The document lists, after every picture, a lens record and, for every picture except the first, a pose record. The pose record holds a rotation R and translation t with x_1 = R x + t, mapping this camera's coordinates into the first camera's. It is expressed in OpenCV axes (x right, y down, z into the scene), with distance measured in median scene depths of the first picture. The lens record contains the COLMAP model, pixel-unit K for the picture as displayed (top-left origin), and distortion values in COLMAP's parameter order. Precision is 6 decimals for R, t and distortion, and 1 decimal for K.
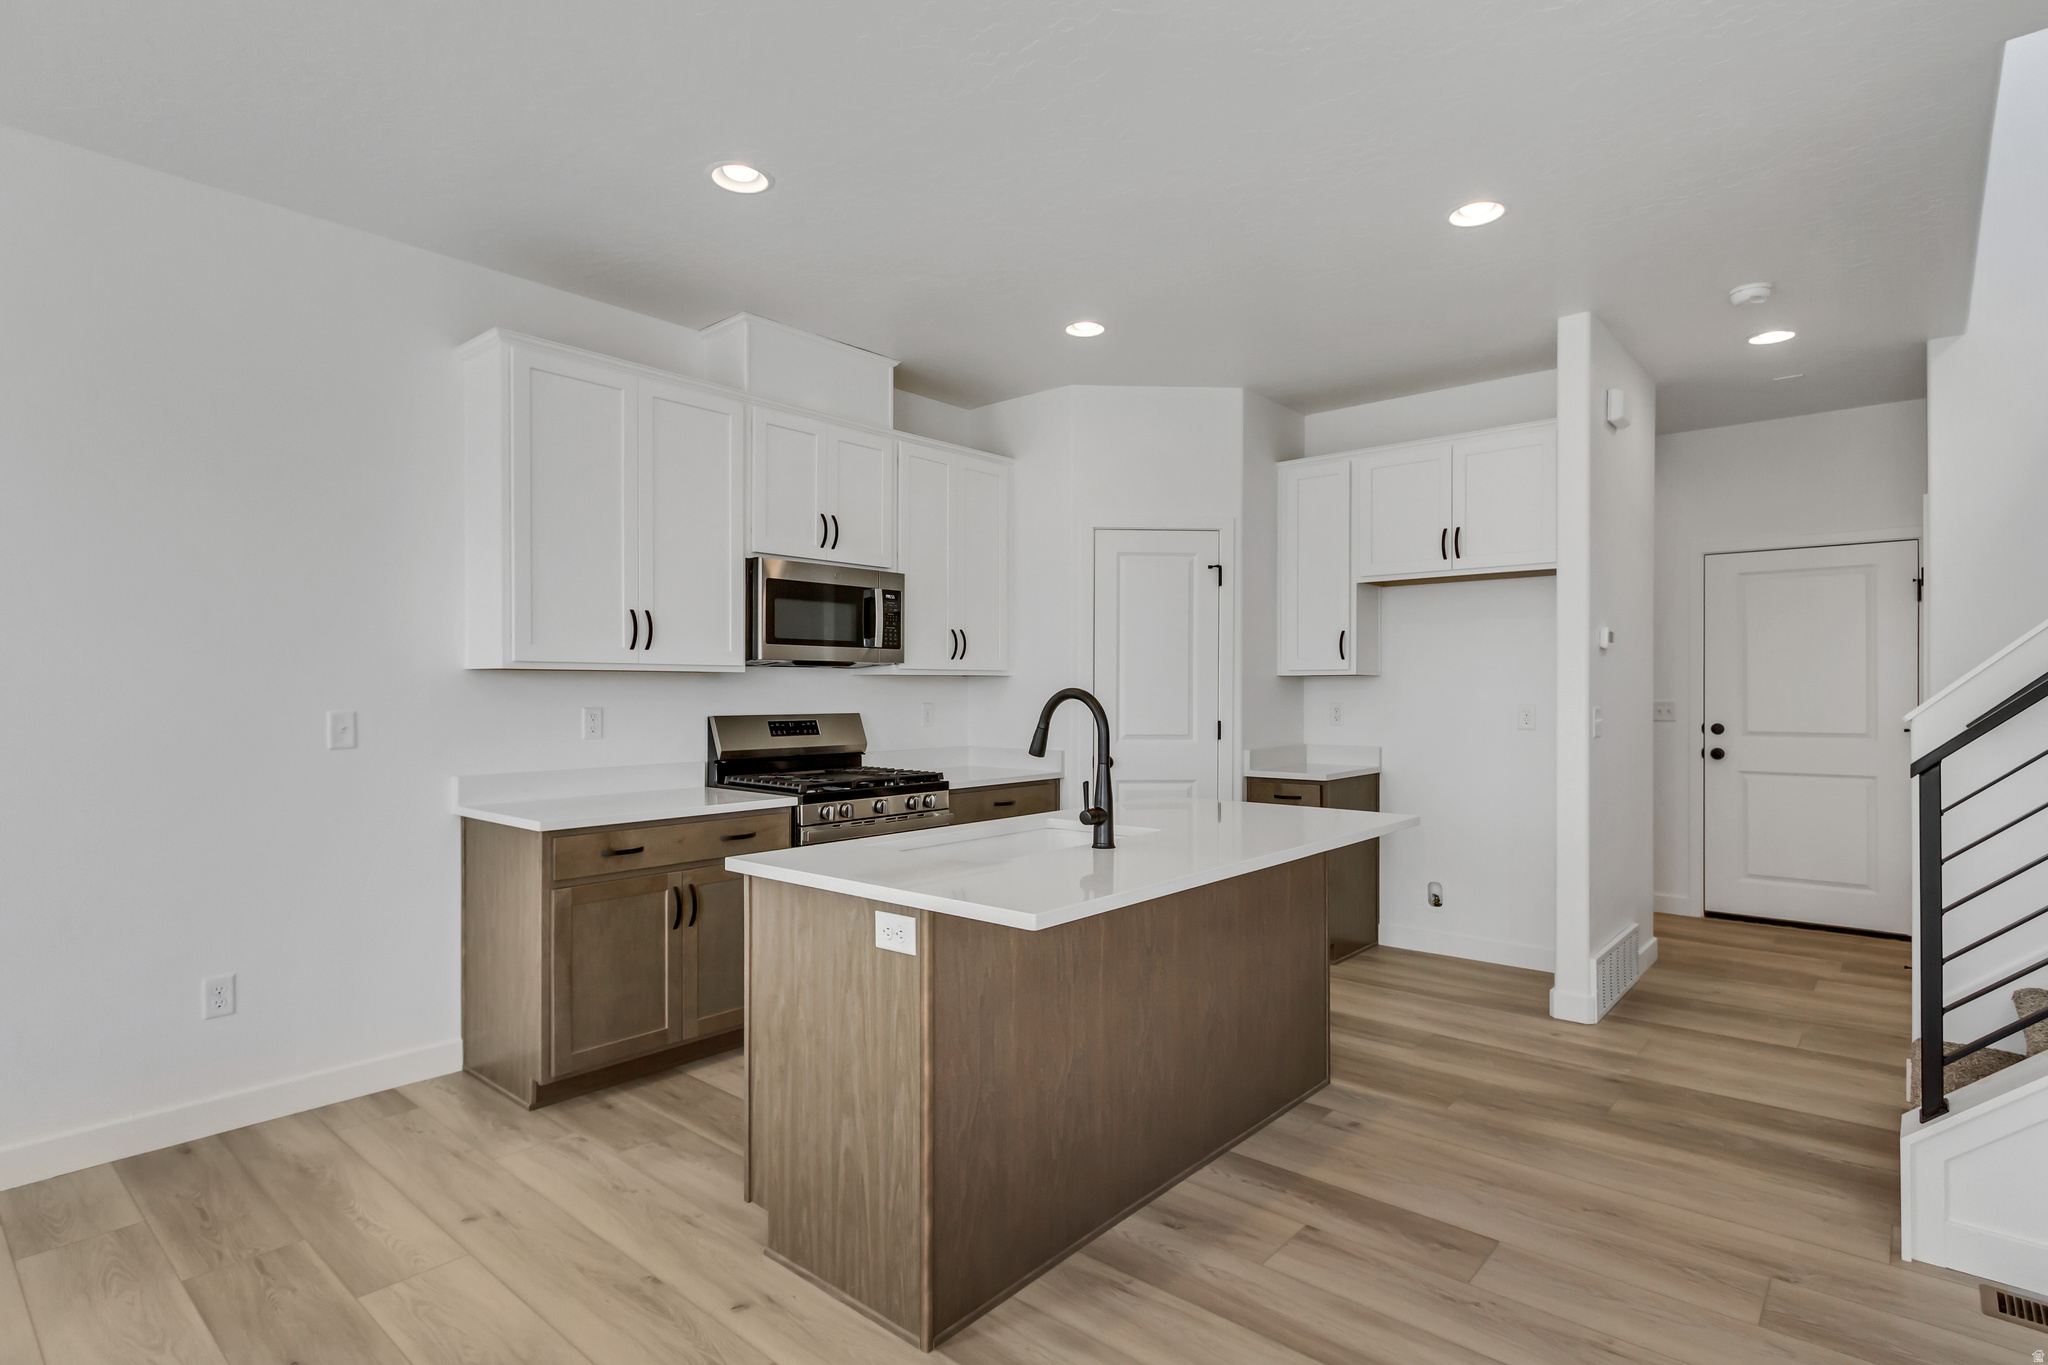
lens RADIAL K [[1026.5, 0, 1024.0], [0, 1026.5, 682.5], [0, 0, 1]] dist [0.000133, -0.000013]
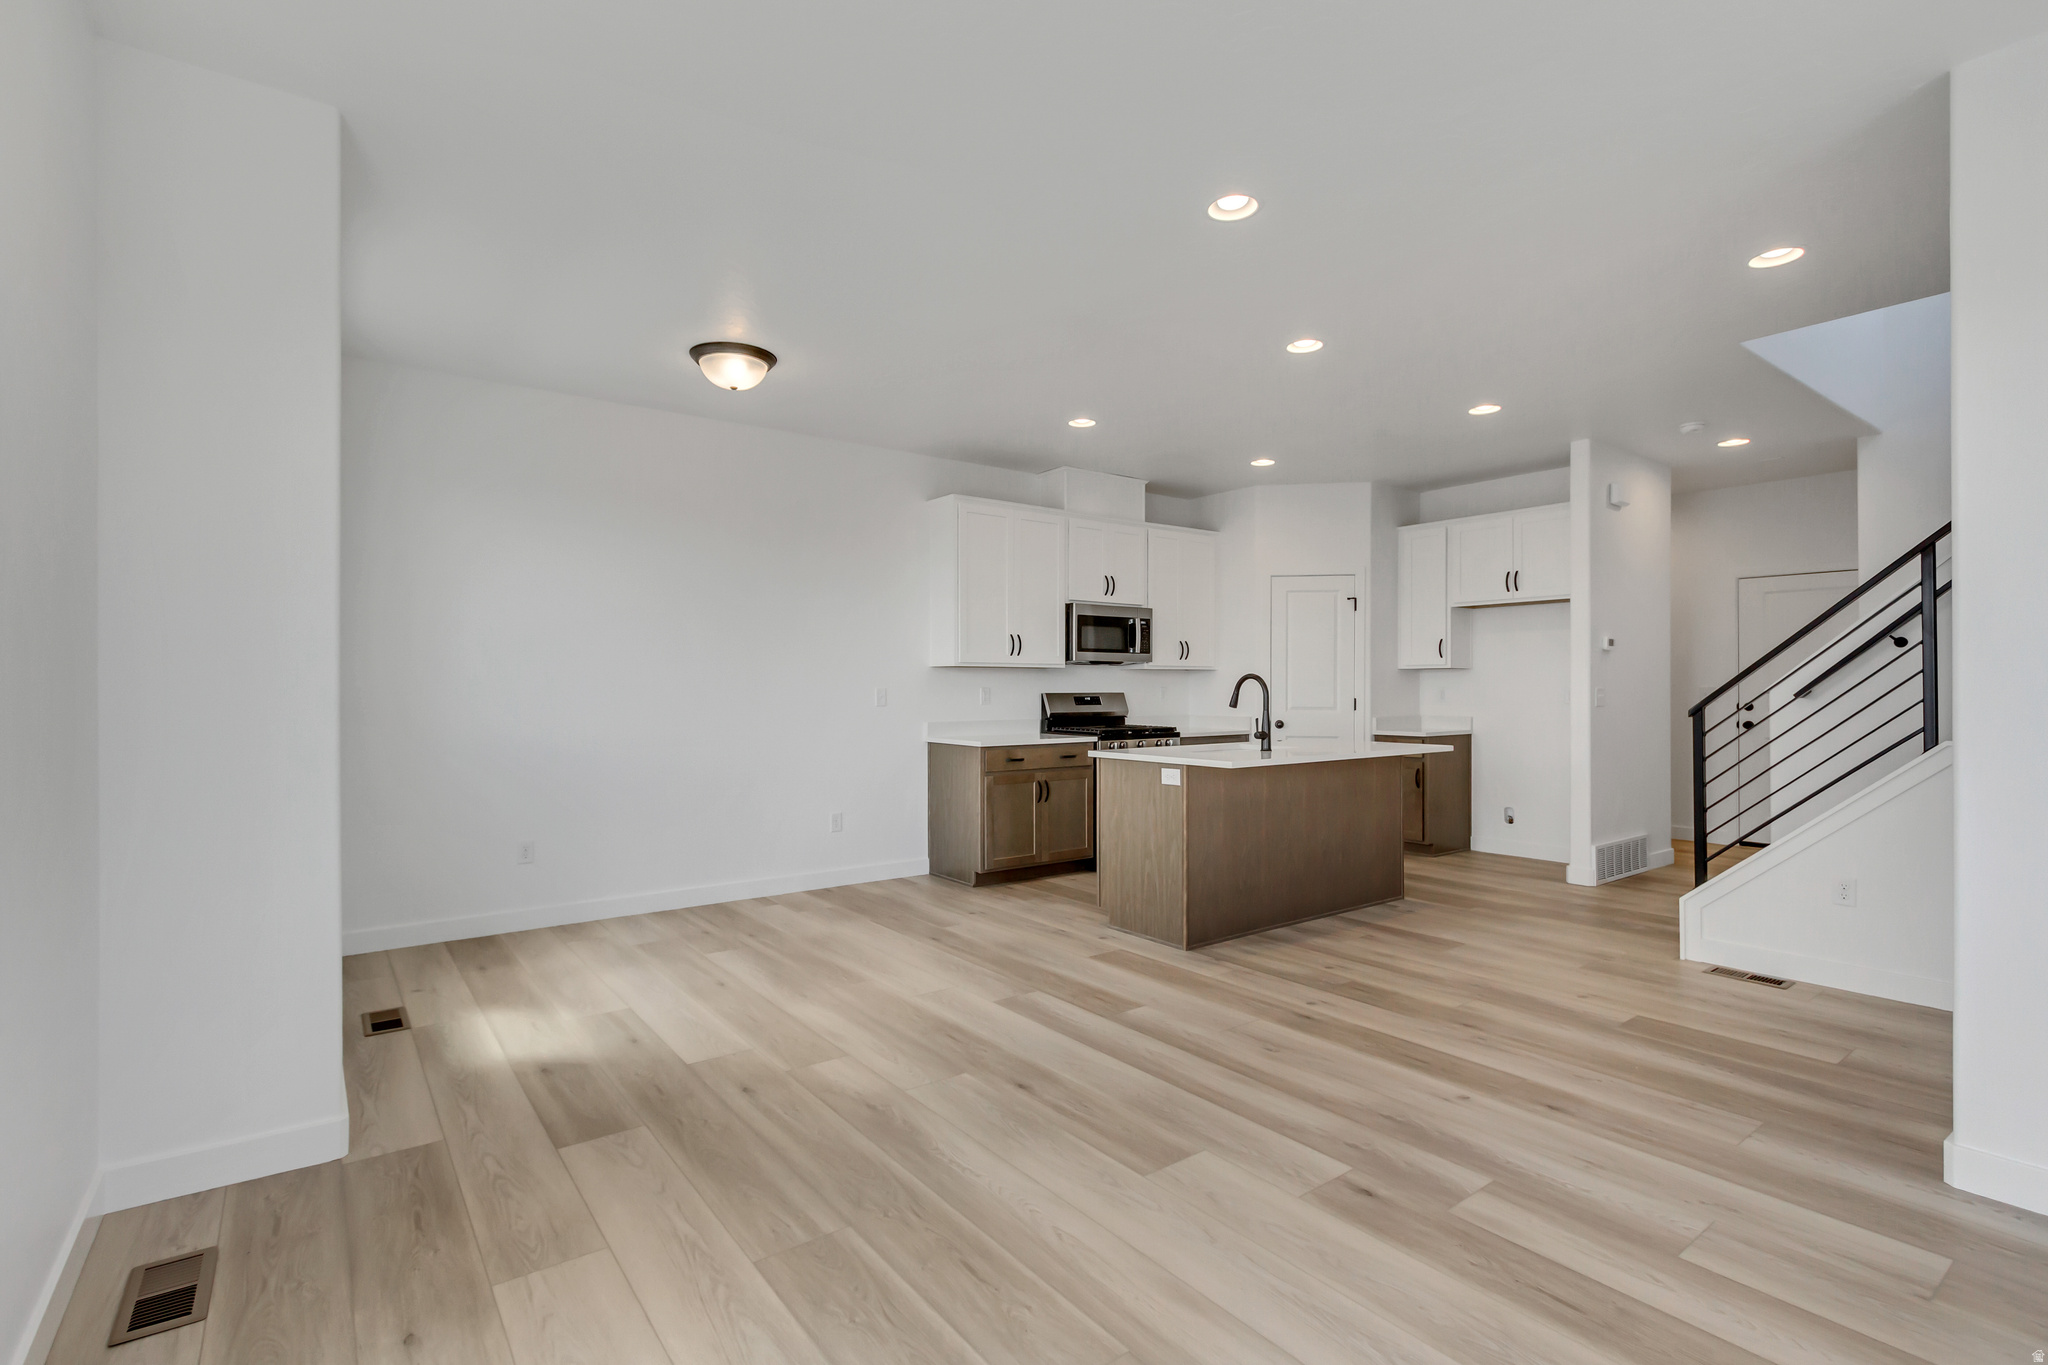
lens RADIAL K [[945.9, 0, 1018.8], [0, 945.9, 687.4], [0, 0, 1]] dist [0.000556, 0.000016]
pose [[0.977346, -0.000614, -0.211646, -0.003809], [0.002171, 0.999972, 0.007121, 0.012217], [0.211635, -0.007419, 0.977321, -0.618975]]
